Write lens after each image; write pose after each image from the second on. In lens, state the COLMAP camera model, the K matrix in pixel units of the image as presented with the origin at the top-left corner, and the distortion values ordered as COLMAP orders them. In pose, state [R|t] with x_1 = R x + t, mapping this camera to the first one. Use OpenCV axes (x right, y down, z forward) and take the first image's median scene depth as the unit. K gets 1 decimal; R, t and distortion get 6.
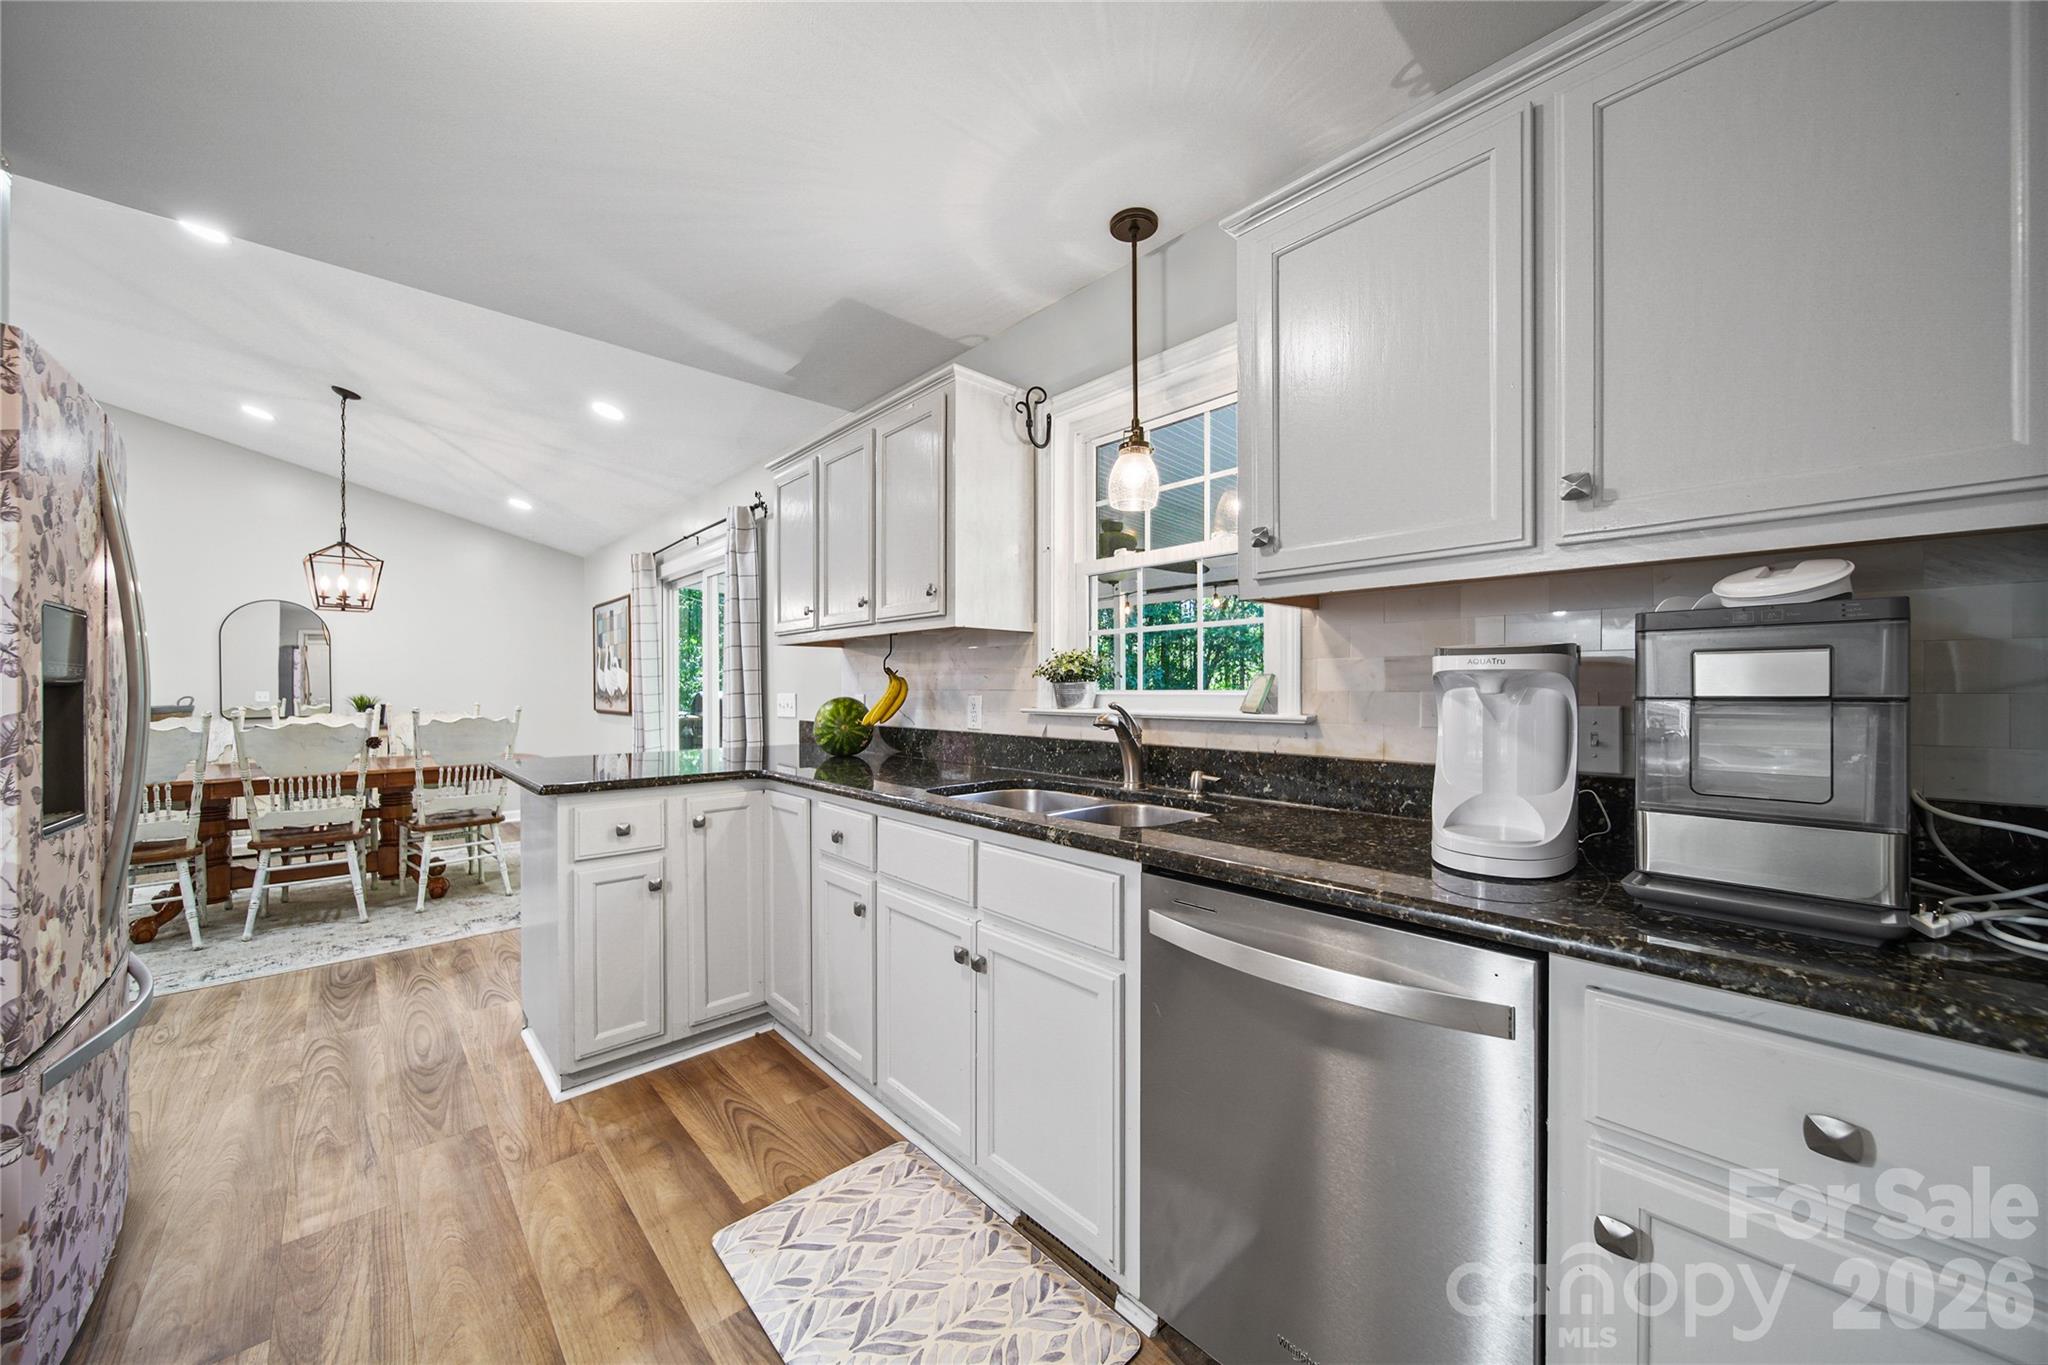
lens RADIAL K [[733.5, 0, 1039.3], [0, 733.5, 687.1], [0, 0, 1]] dist [-0.001899, -0.000280]
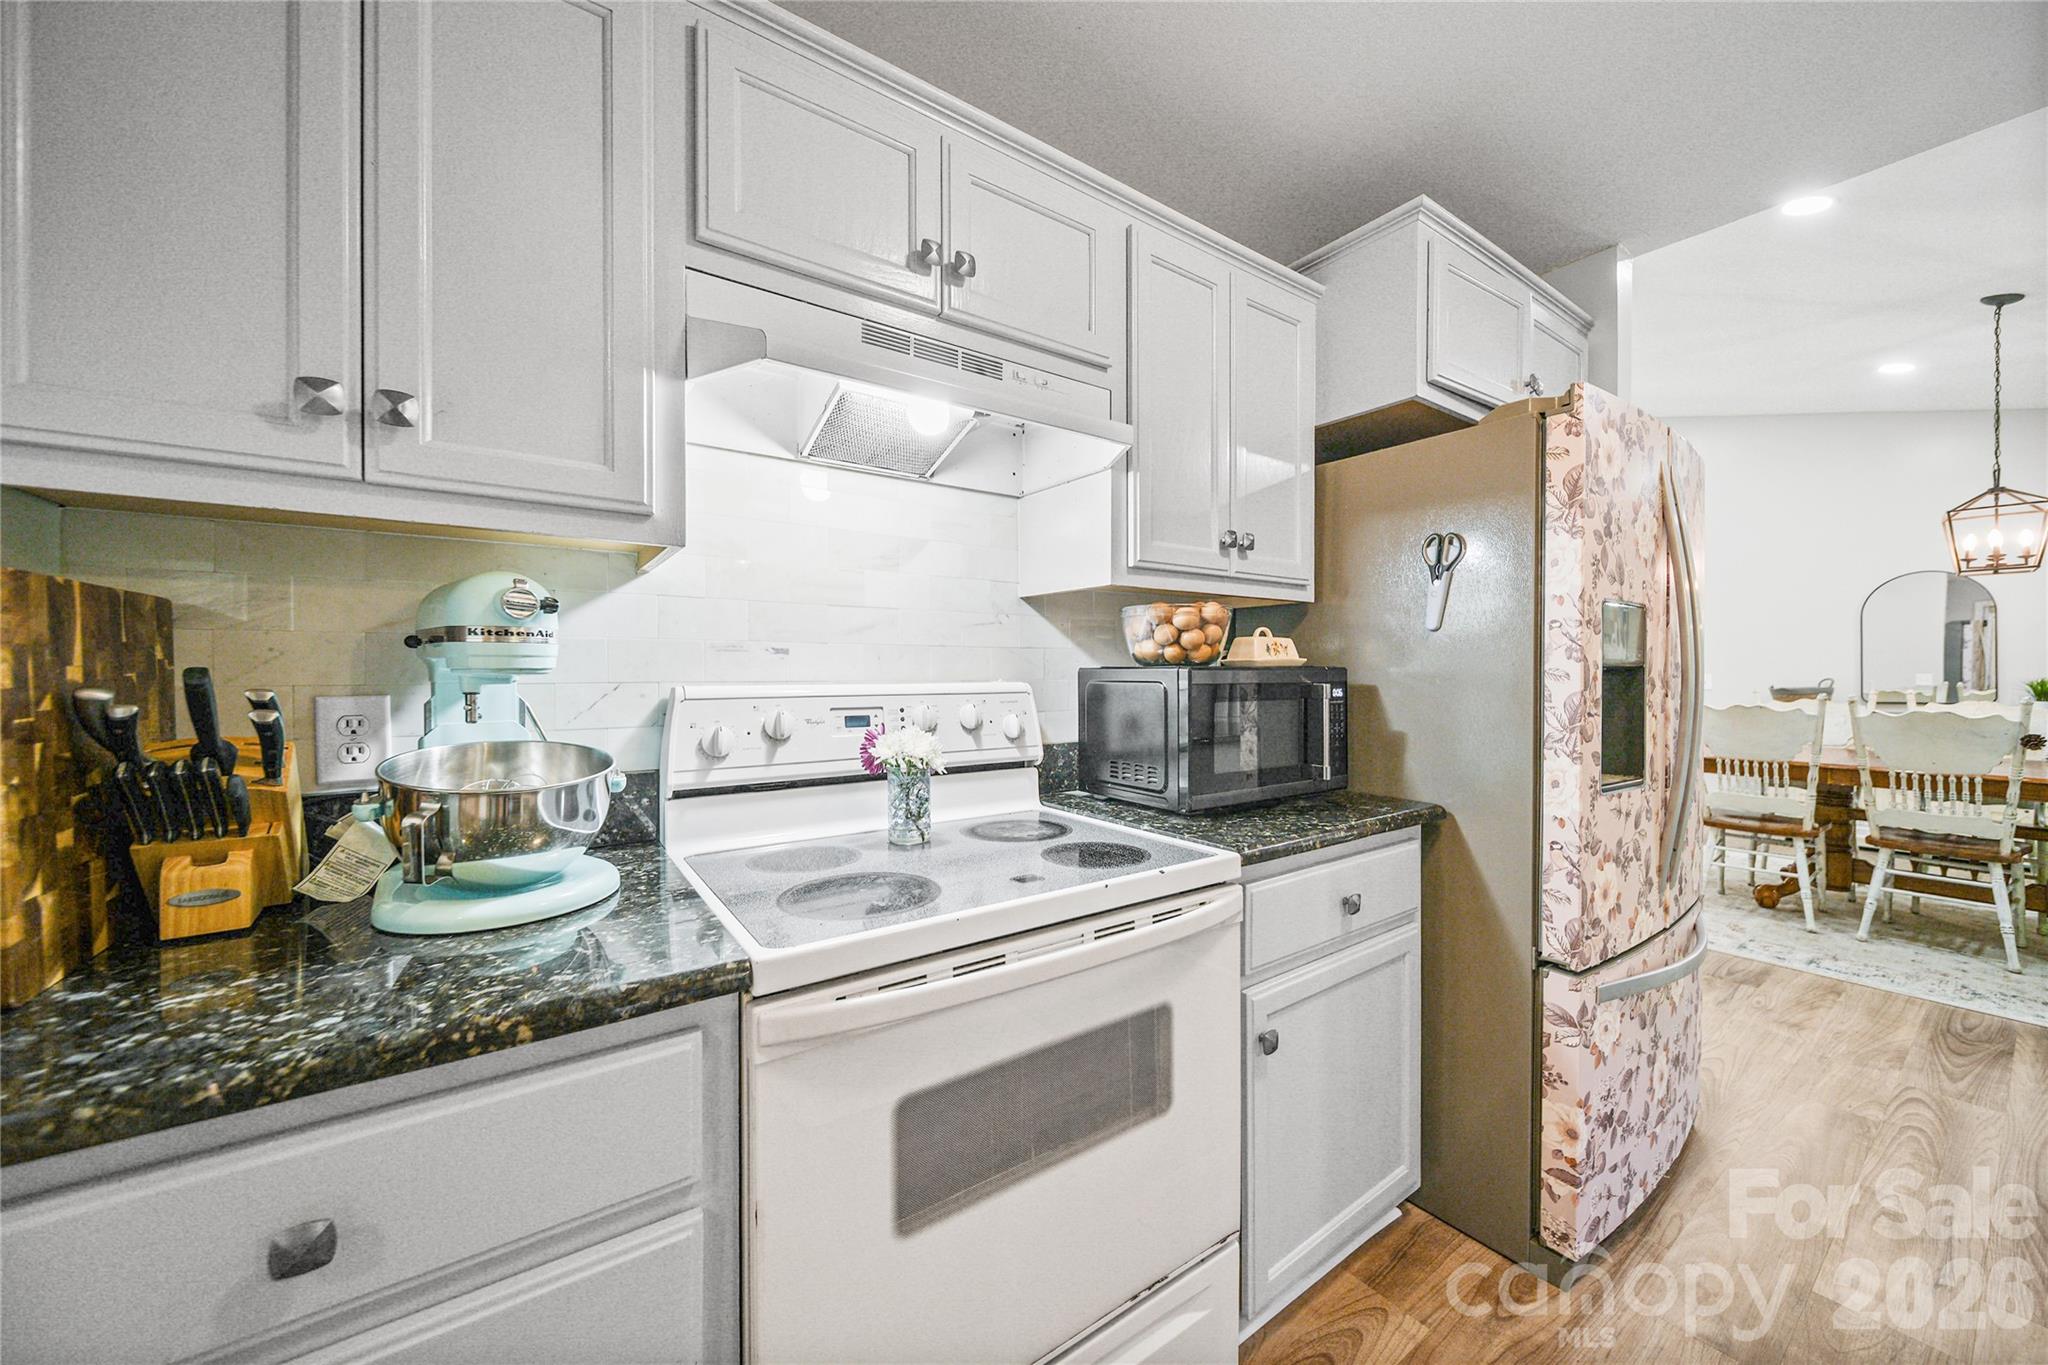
lens RADIAL K [[738.4, 0, 1028.3], [0, 738.4, 676.3], [0, 0, 1]] dist [-0.000501, -0.000088]
pose [[-0.139855, 0.008361, -0.990137, -0.006302], [0.001713, 0.999965, 0.008202, -0.000664], [0.990170, -0.000549, -0.139865, 0.098131]]
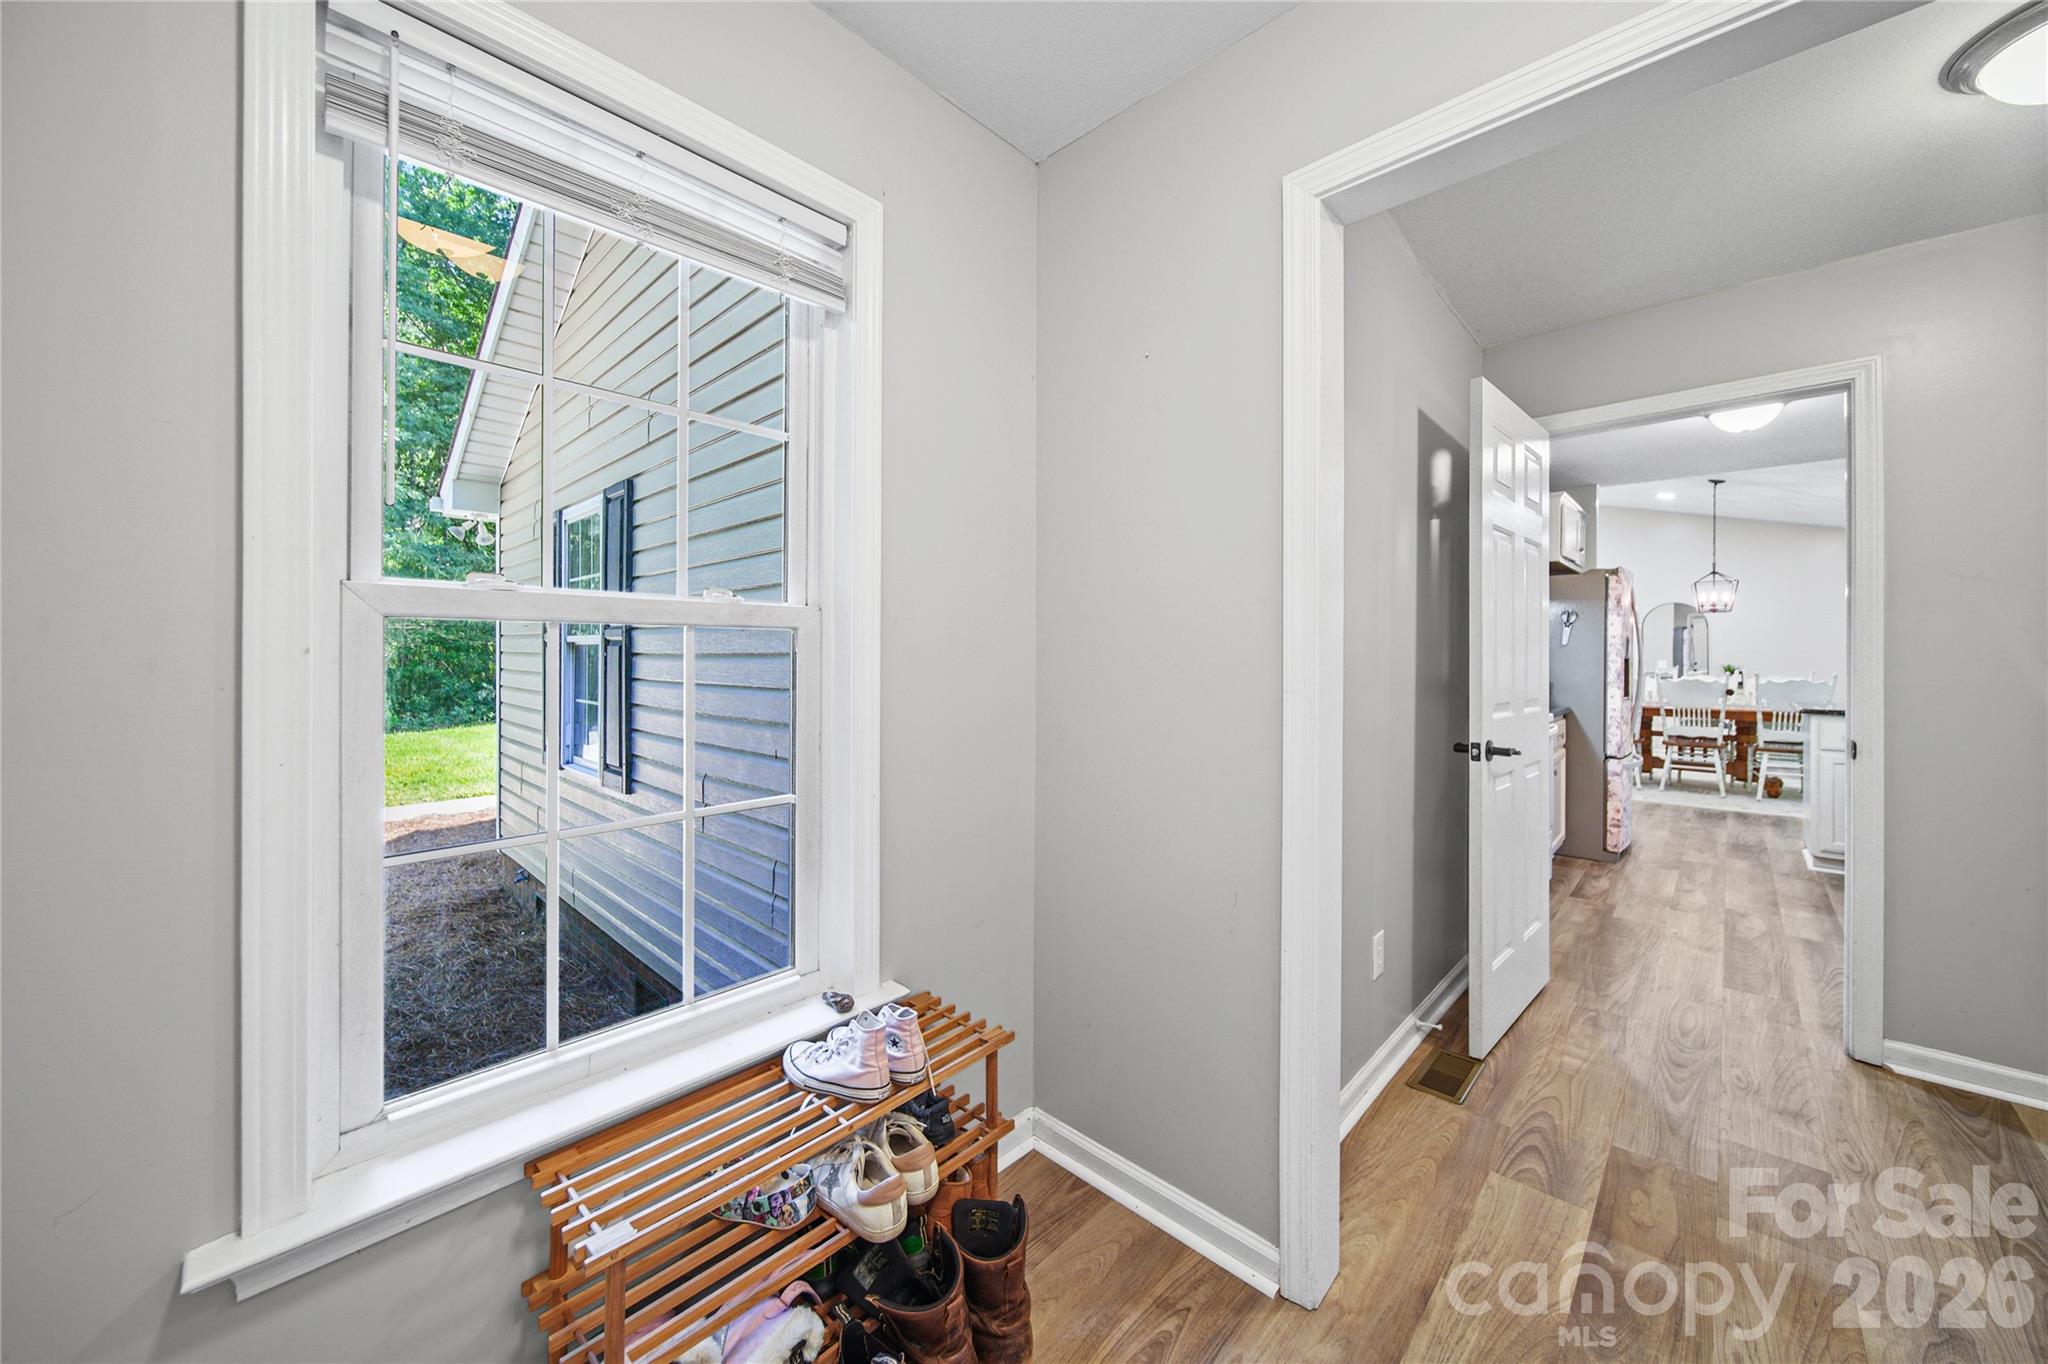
lens RADIAL K [[745.4, 0, 1022.5], [0, 745.4, 656.1], [0, 0, 1]] dist [-0.000397, -0.000252]
pose [[0.052710, 0.003616, -0.998603, 0.967053], [-0.005446, 0.999980, 0.003333, -0.006608], [0.998595, 0.005263, 0.052729, -0.967230]]
